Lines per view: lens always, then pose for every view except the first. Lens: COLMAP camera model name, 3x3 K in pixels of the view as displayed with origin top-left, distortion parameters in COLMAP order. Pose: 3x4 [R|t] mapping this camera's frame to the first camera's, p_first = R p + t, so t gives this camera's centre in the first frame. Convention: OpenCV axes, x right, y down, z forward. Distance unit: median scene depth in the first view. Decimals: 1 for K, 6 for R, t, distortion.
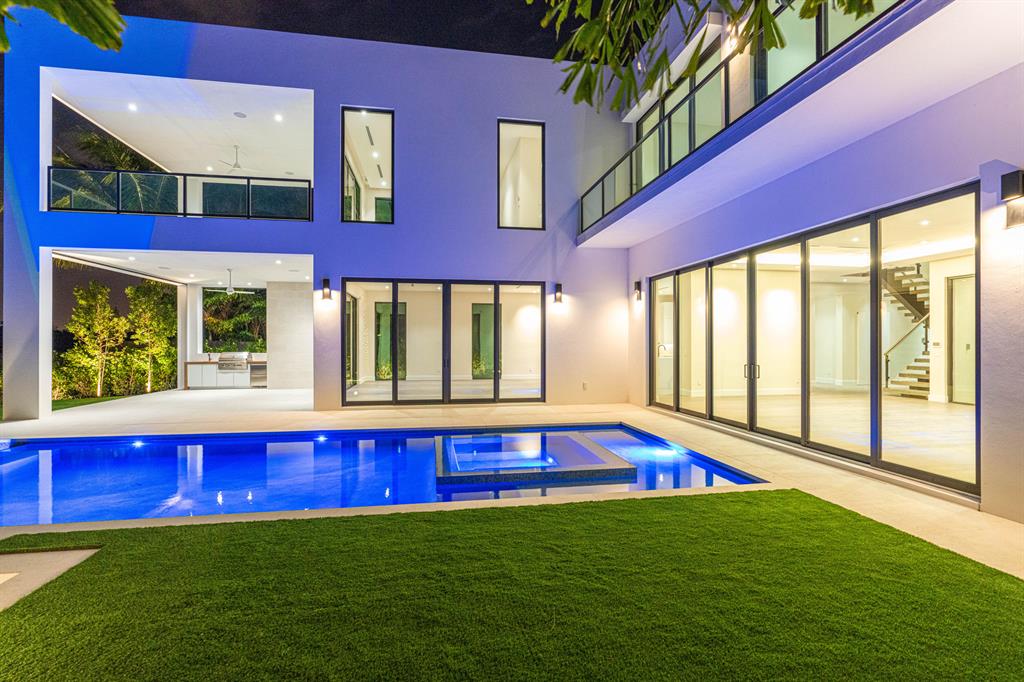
lens RADIAL K [[473.7, 0, 520.1], [0, 473.7, 348.1], [0, 0, 1]] dist [-0.008885, 0.002657]
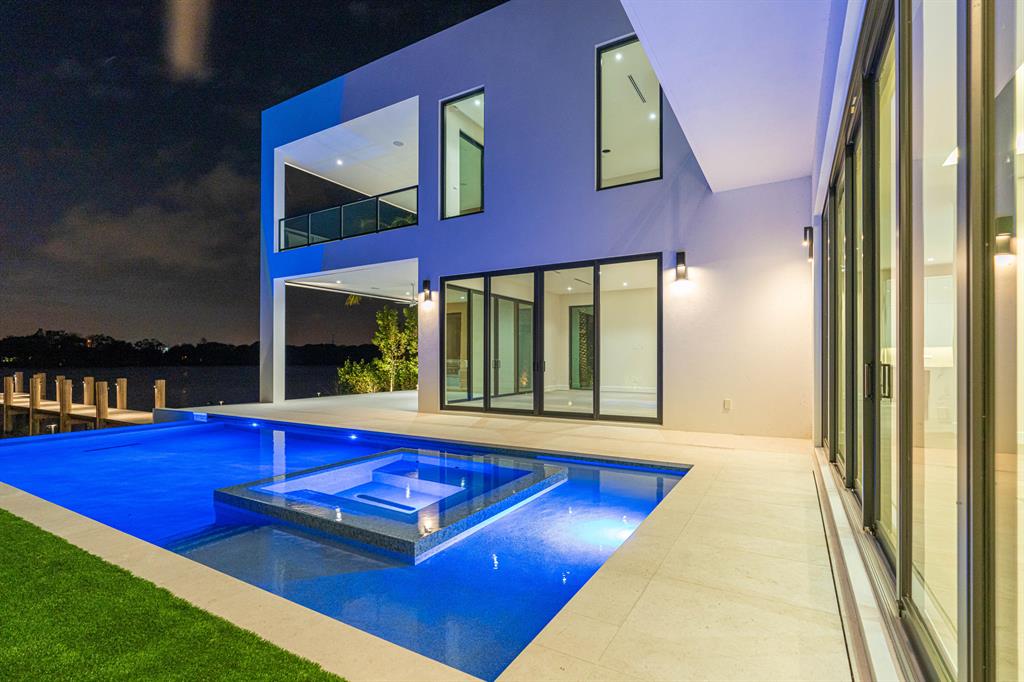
lens RADIAL K [[473.7, 0, 481.0], [0, 473.7, 359.7], [0, 0, 1]] dist [-0.008885, 0.002657]
pose [[0.761773, 0.001637, -0.647842, 0.303200], [-0.004798, 0.999984, -0.003115, 0.021996], [0.647827, 0.005481, 0.761768, 0.297571]]
